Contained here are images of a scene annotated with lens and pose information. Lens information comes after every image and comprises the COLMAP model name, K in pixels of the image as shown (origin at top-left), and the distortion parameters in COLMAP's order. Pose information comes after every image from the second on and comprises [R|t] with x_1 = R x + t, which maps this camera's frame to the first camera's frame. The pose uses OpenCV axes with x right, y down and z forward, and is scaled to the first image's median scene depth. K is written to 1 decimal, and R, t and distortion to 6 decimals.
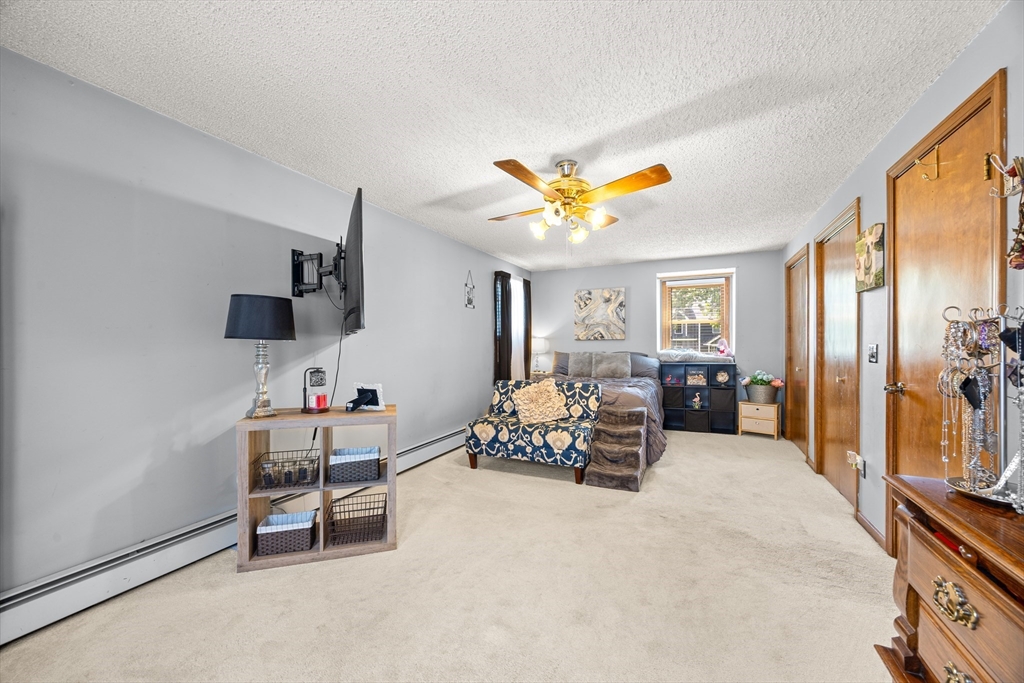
lens RADIAL K [[394.3, 0, 512.1], [0, 394.3, 342.1], [0, 0, 1]] dist [-0.001736, -0.000142]
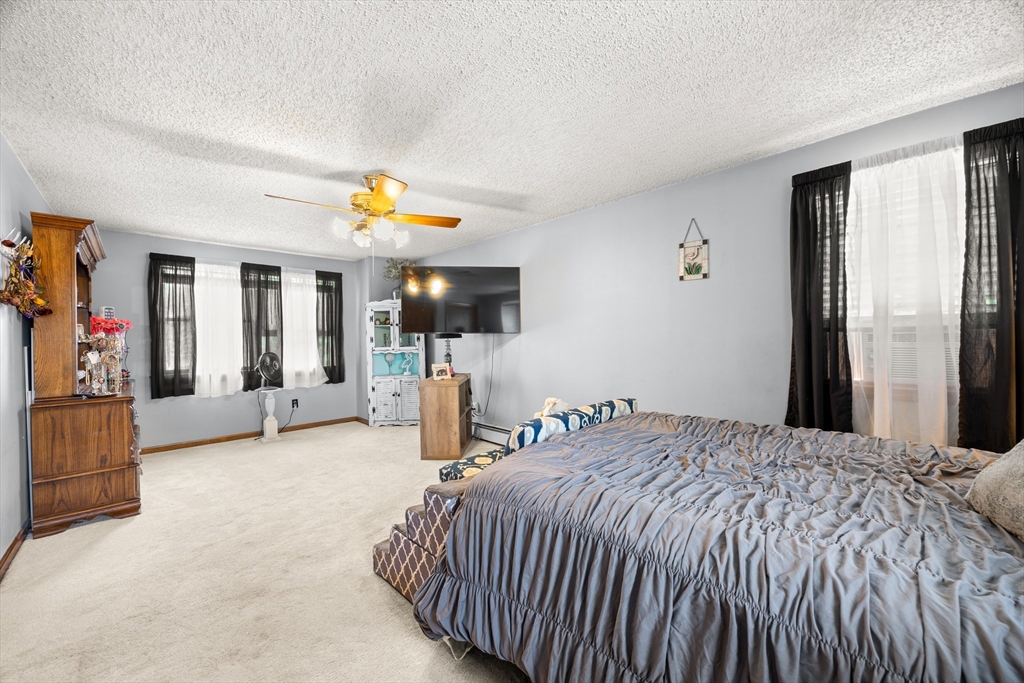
lens RADIAL K [[394.3, 0, 512.1], [0, 394.3, 344.0], [0, 0, 1]] dist [-0.001736, -0.000142]
pose [[-0.377889, -0.001041, -0.925850, 0.555326], [0.007623, 0.999962, -0.004235, 0.011086], [0.925819, -0.008658, -0.377867, 0.975693]]
